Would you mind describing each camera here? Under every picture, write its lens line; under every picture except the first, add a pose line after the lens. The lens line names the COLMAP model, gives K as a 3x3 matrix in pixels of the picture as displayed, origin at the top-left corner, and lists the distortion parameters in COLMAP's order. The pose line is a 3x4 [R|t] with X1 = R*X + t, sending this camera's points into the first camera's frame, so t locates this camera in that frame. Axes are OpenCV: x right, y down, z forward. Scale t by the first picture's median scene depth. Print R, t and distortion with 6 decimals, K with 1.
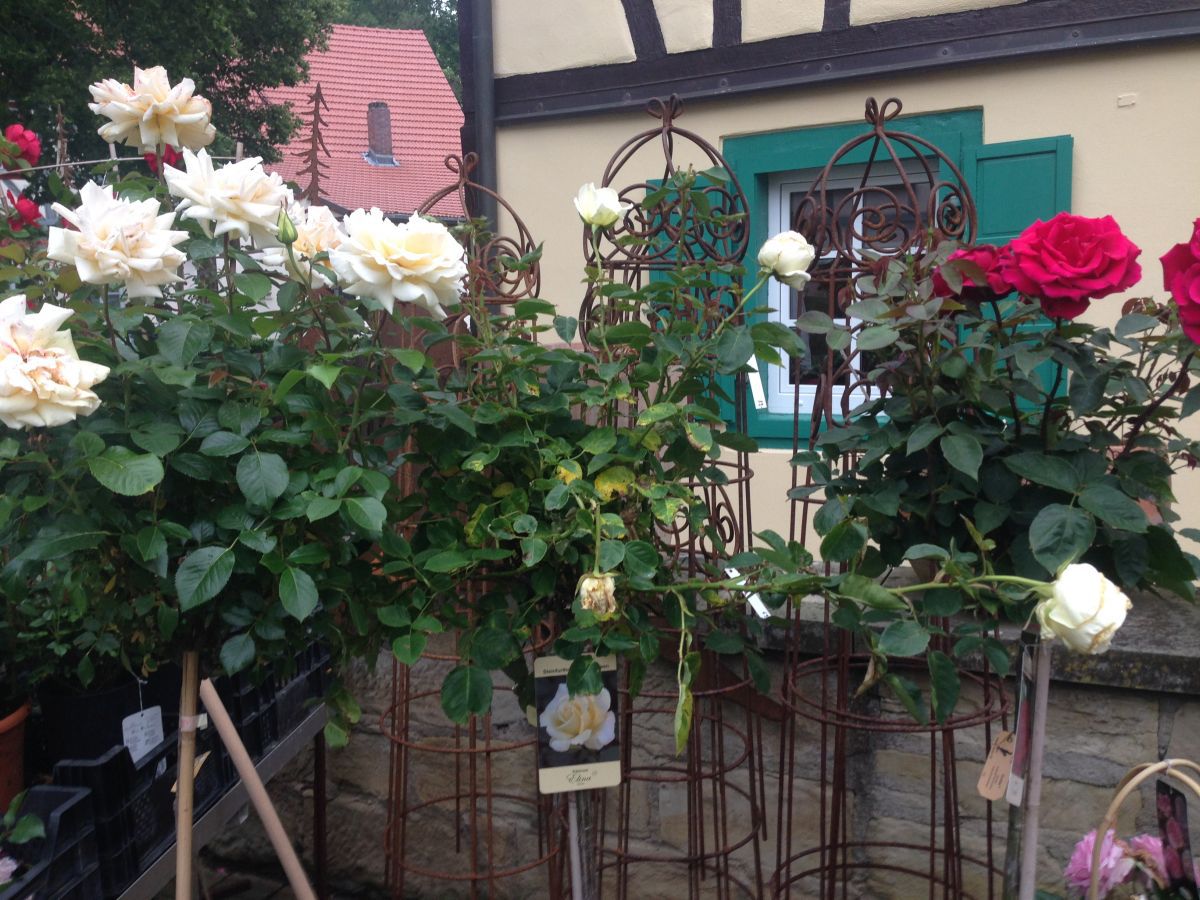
lens RADIAL K [[1113.7, 0, 579.3], [0, 1113.7, 453.6], [0, 0, 1]] dist [0.126737, -0.240980]
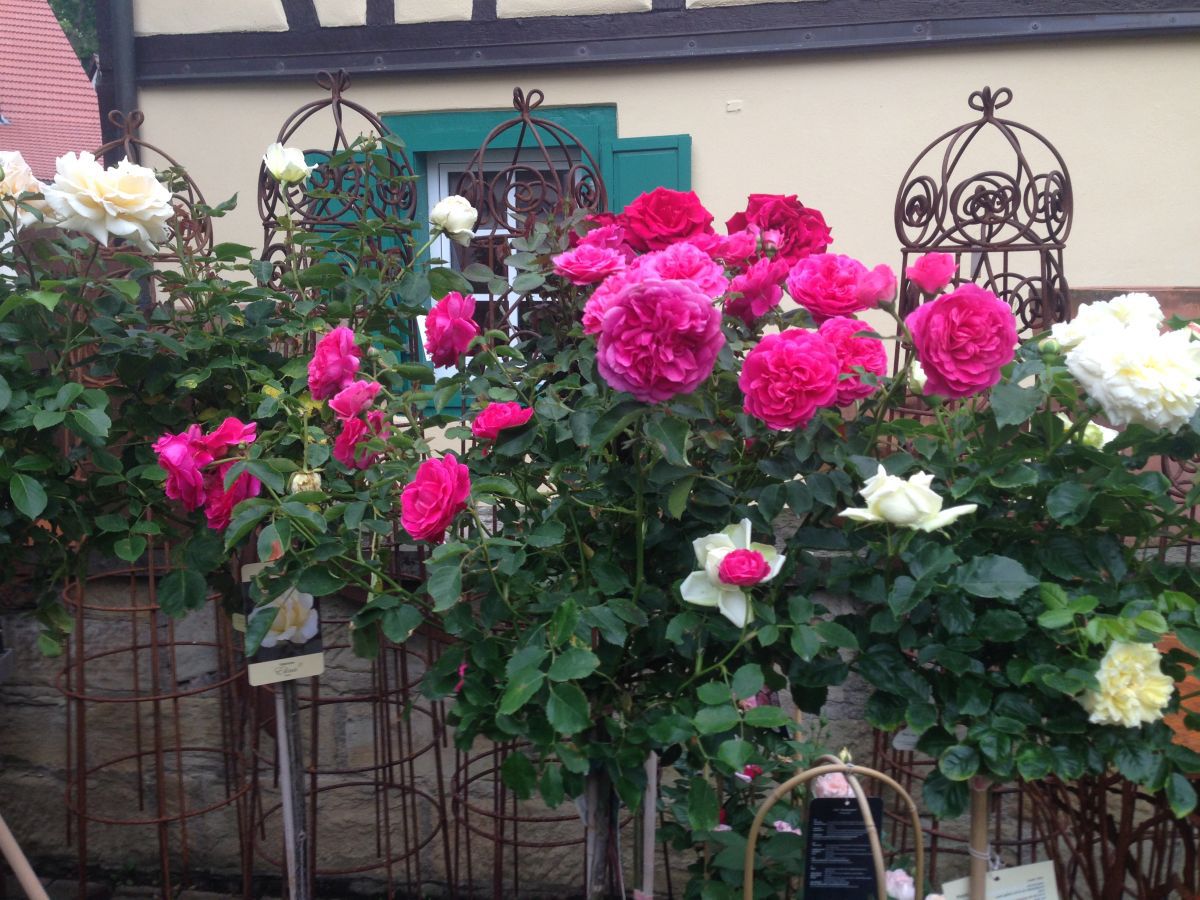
lens RADIAL K [[1102.1, 0, 607.1], [0, 1102.1, 458.0], [0, 0, 1]] dist [0.106402, -0.193901]
pose [[0.948172, -0.033336, 0.316003, -0.026115], [0.026367, 0.999306, 0.026304, 0.034562], [-0.316661, -0.016609, 0.948393, -0.109197]]
